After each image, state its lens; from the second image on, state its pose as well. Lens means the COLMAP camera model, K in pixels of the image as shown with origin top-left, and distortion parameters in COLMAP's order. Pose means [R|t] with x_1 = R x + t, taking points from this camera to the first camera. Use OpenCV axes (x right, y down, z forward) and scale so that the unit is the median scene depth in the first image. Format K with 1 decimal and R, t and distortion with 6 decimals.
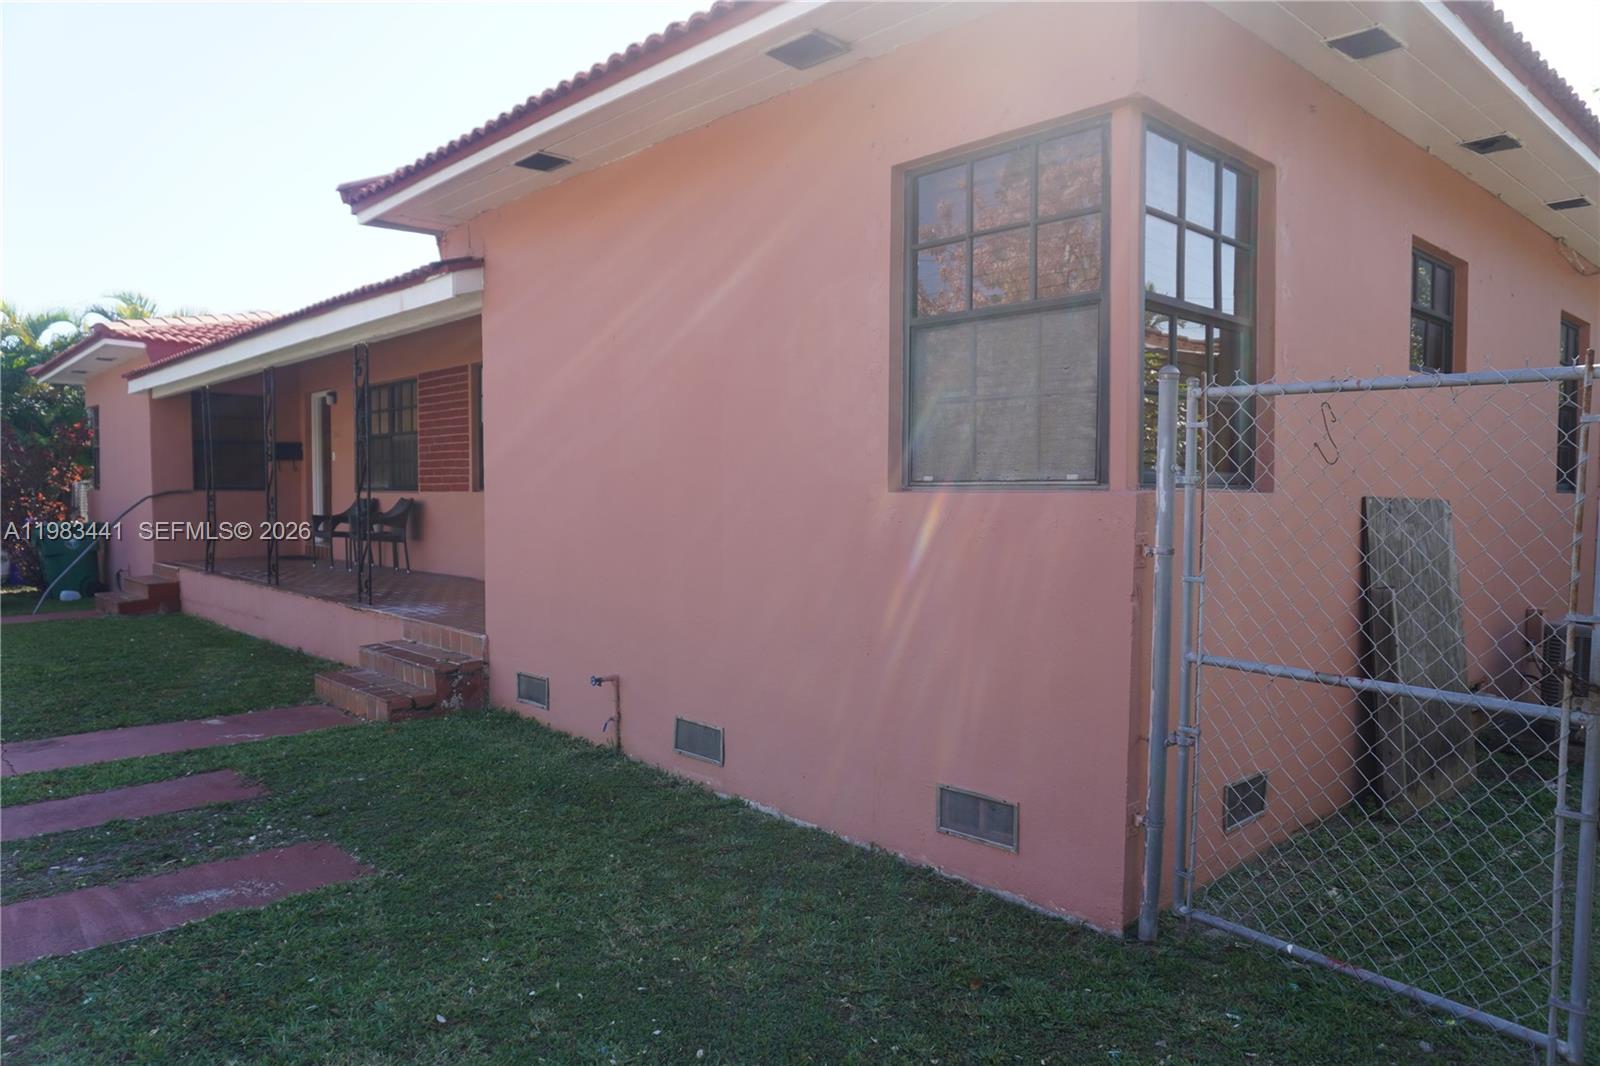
lens RADIAL K [[1076.5, 0, 800.0], [0, 1076.5, 533.0], [0, 0, 1]] dist [-0.044829, 0.043307]
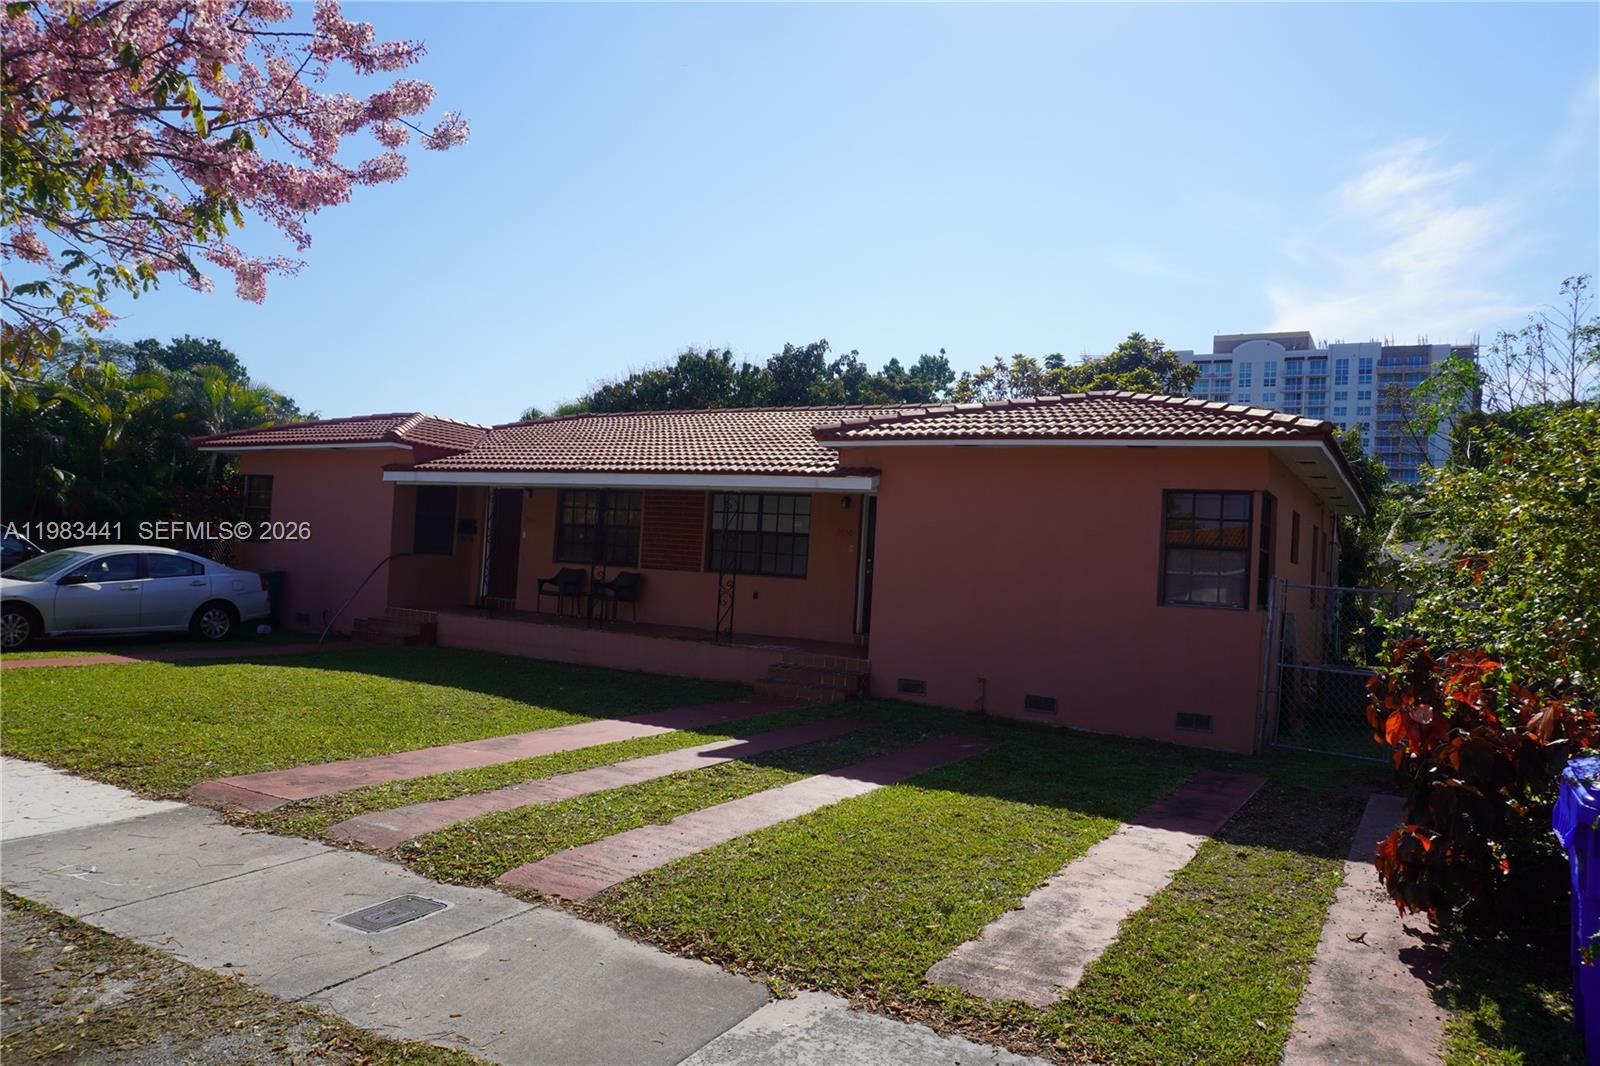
lens RADIAL K [[1076.5, 0, 800.0], [0, 1076.5, 533.0], [0, 0, 1]] dist [-0.044829, 0.043307]
pose [[0.956264, 0.060168, 0.286248, -0.516815], [-0.044133, 0.997091, -0.062148, -0.004135], [-0.289155, 0.046797, 0.956138, -0.444528]]
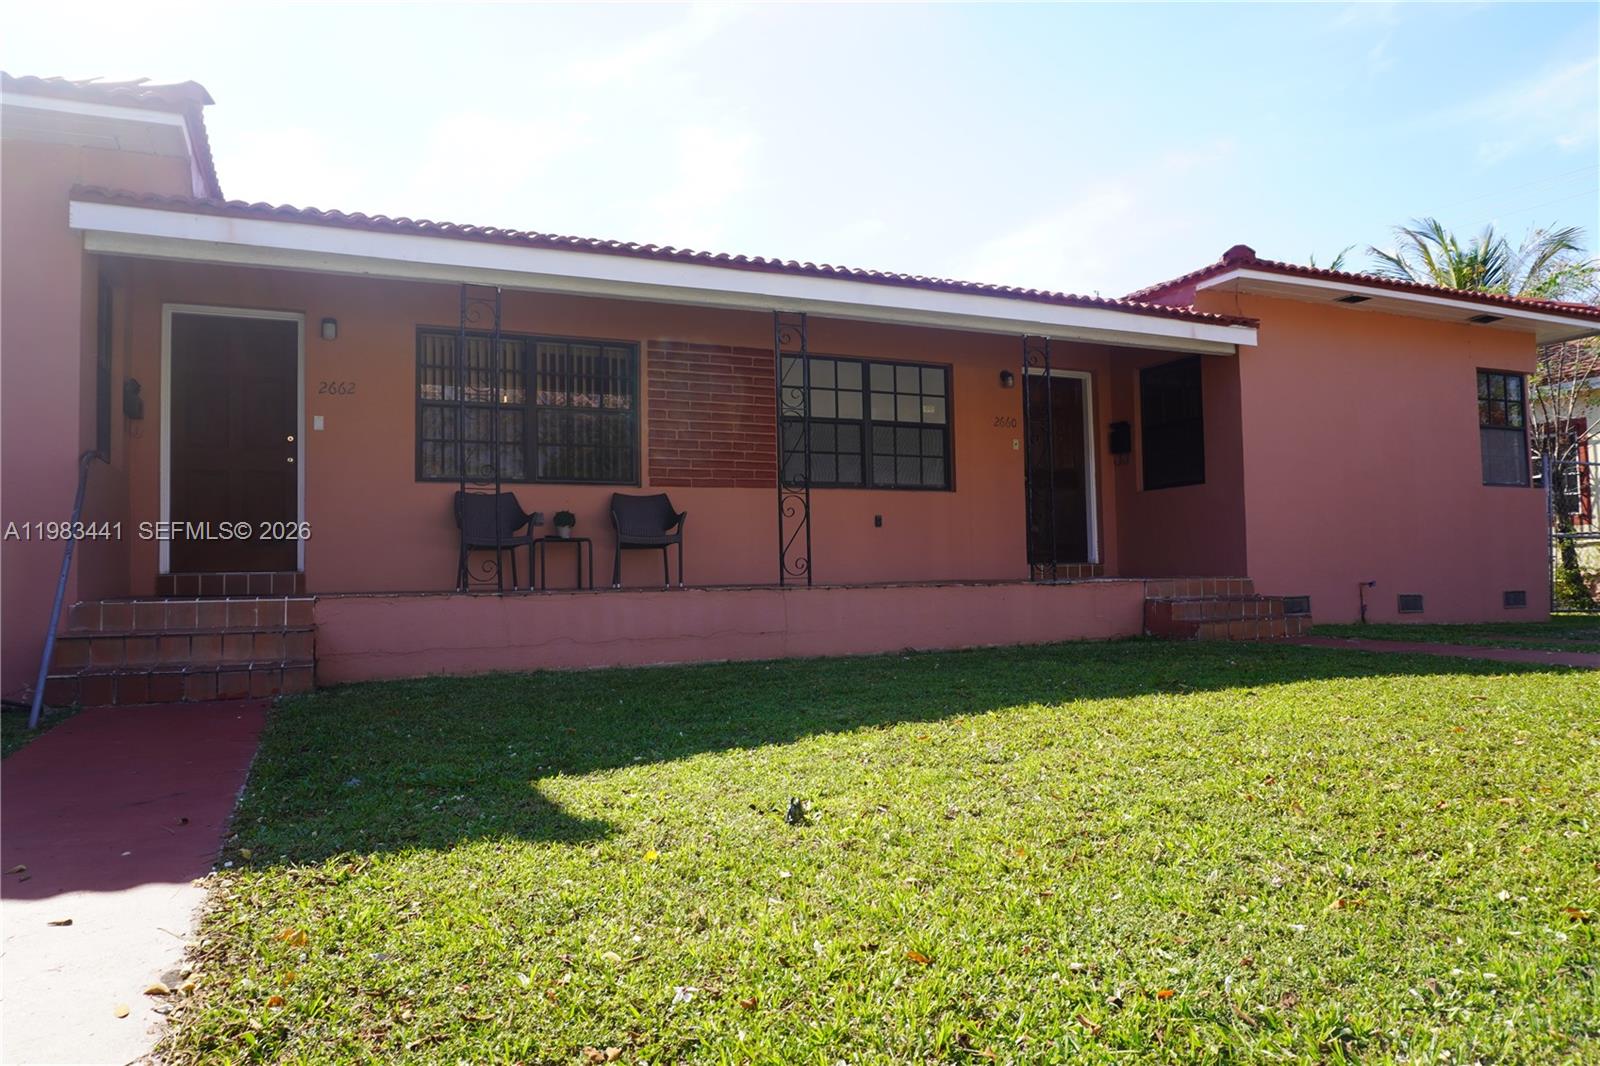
lens RADIAL K [[1076.5, 0, 800.0], [0, 1076.5, 533.0], [0, 0, 1]] dist [-0.044829, 0.043307]
pose [[0.314962, 0.037644, 0.948357, -0.965701], [0.058254, 0.996562, -0.058905, 0.044253], [-0.947315, 0.073799, 0.311686, 0.585143]]
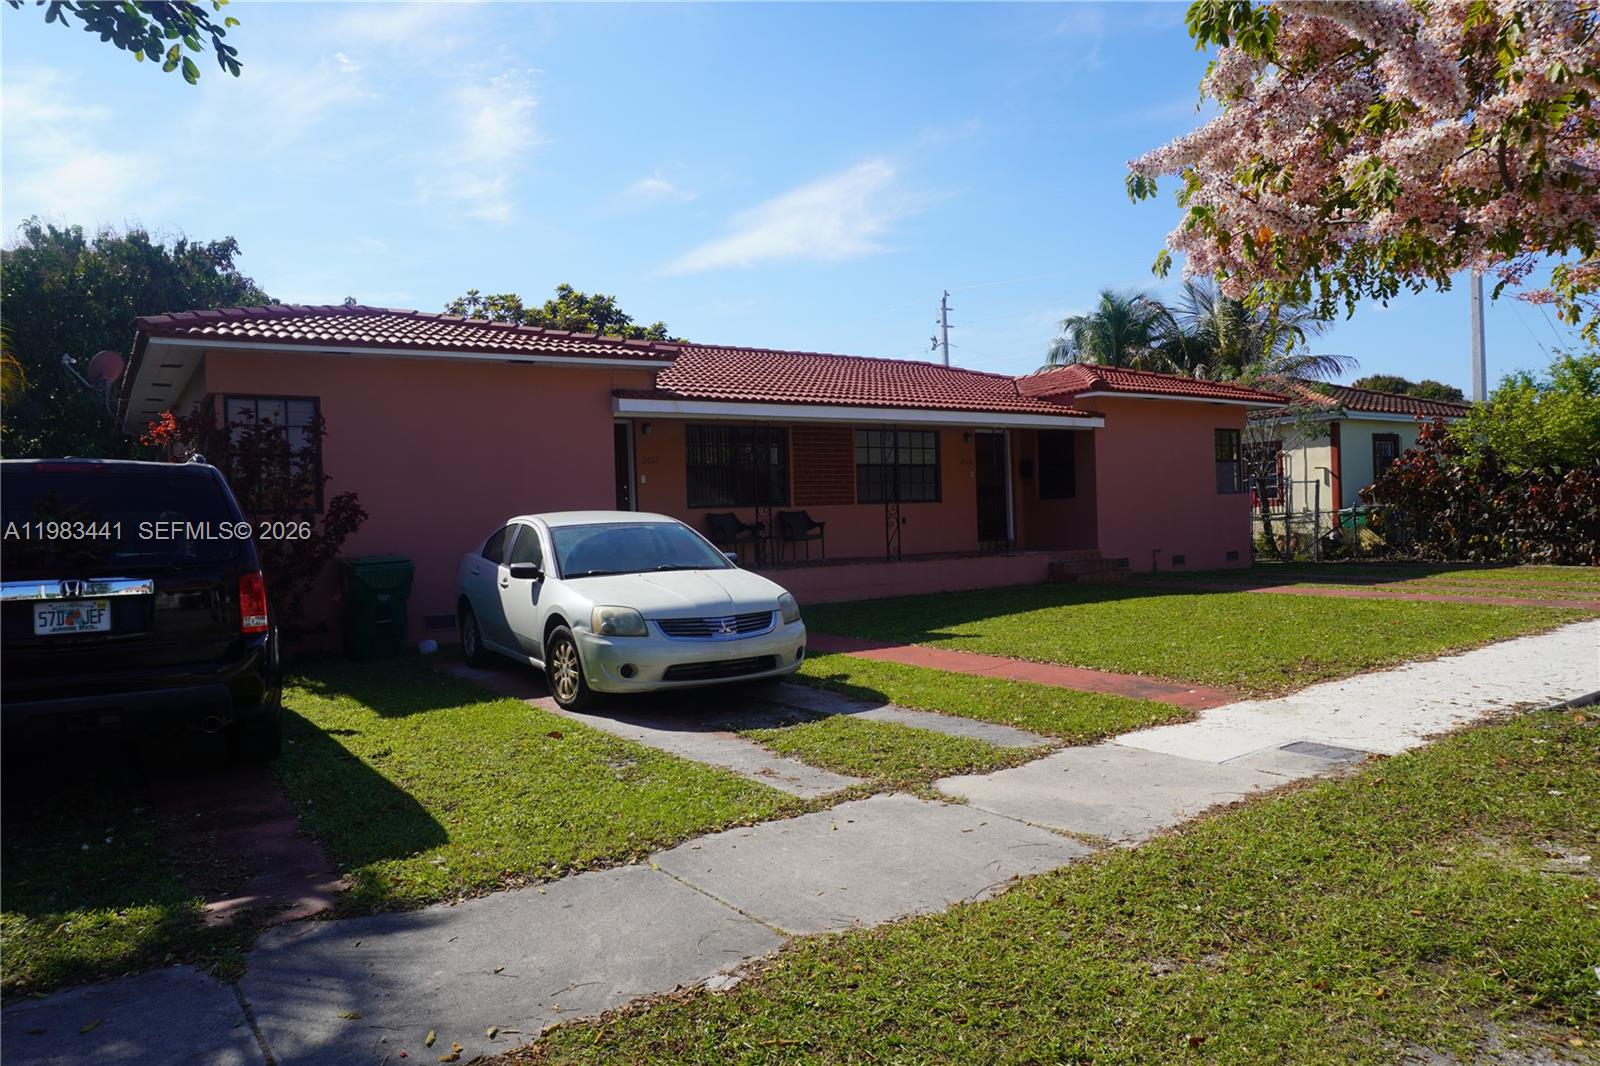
lens RADIAL K [[1076.5, 0, 800.0], [0, 1076.5, 533.0], [0, 0, 1]] dist [-0.044829, 0.043307]
pose [[0.149836, -0.012716, 0.988629, -1.623556], [0.074779, 0.997199, 0.001493, -0.003535], [-0.985879, 0.073705, 0.150368, 0.698730]]
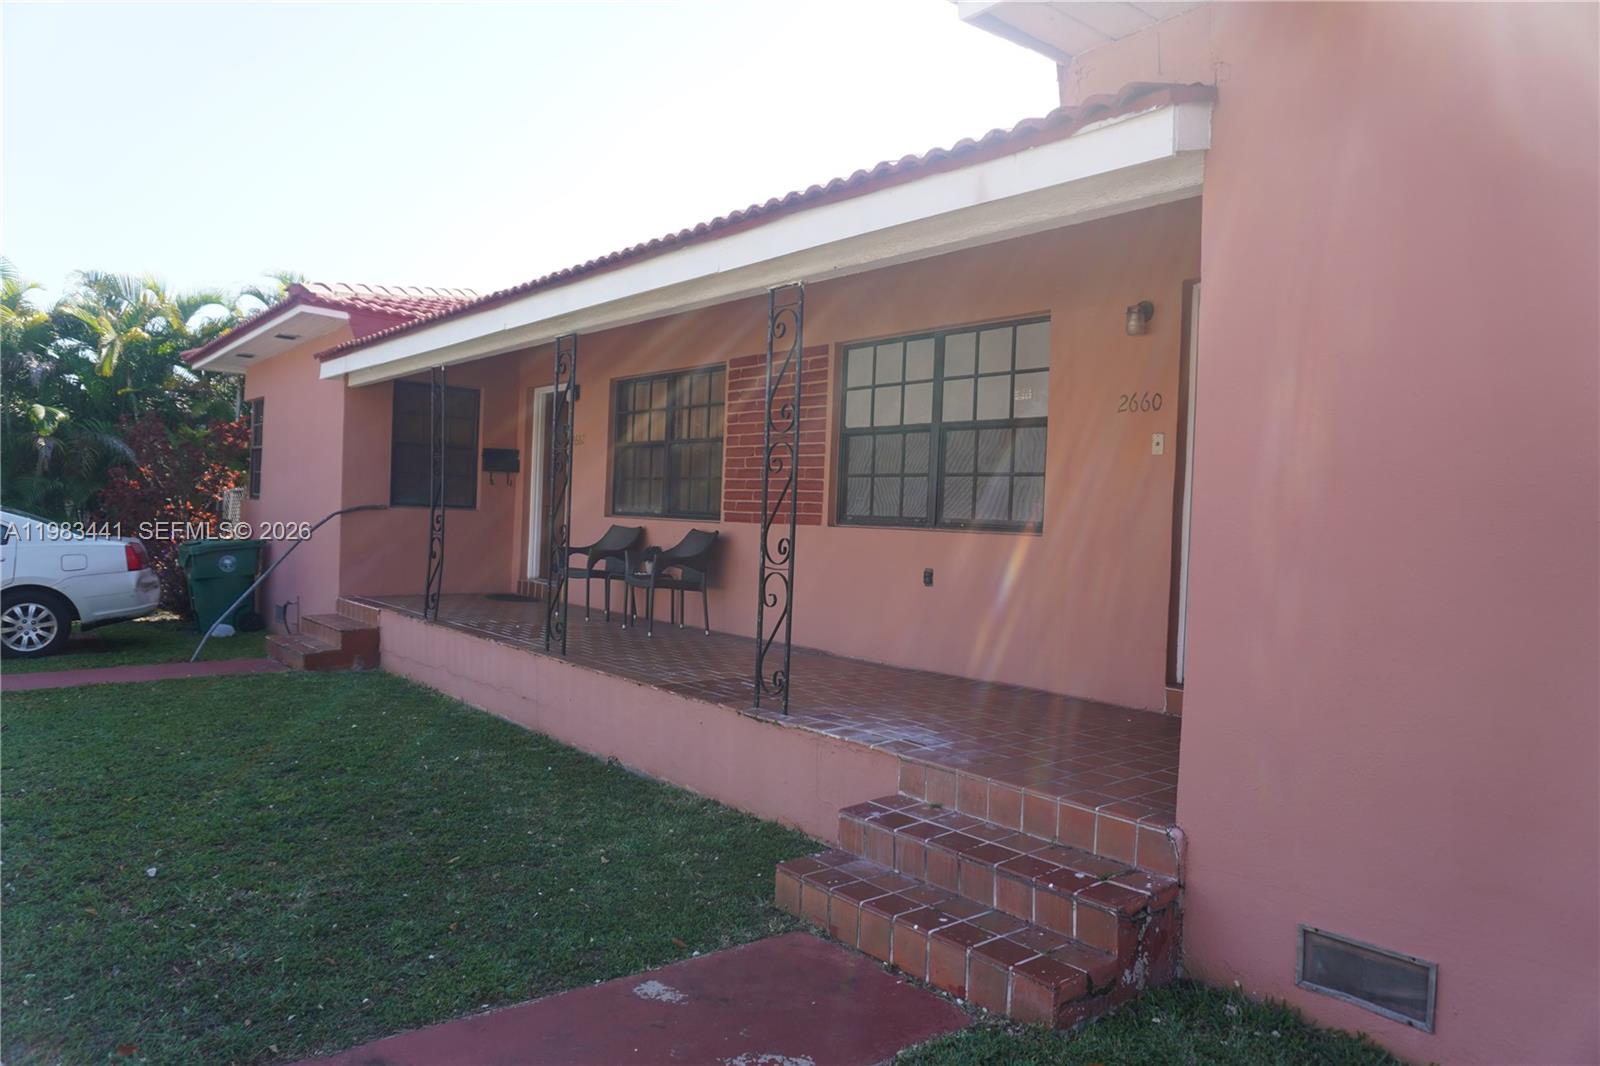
lens RADIAL K [[1076.5, 0, 800.0], [0, 1076.5, 533.0], [0, 0, 1]] dist [-0.044829, 0.043307]
pose [[0.997252, 0.038718, -0.063156, -0.232204], [-0.040490, 0.998815, -0.027019, -0.012194], [0.062035, 0.029502, 0.997638, 0.252611]]
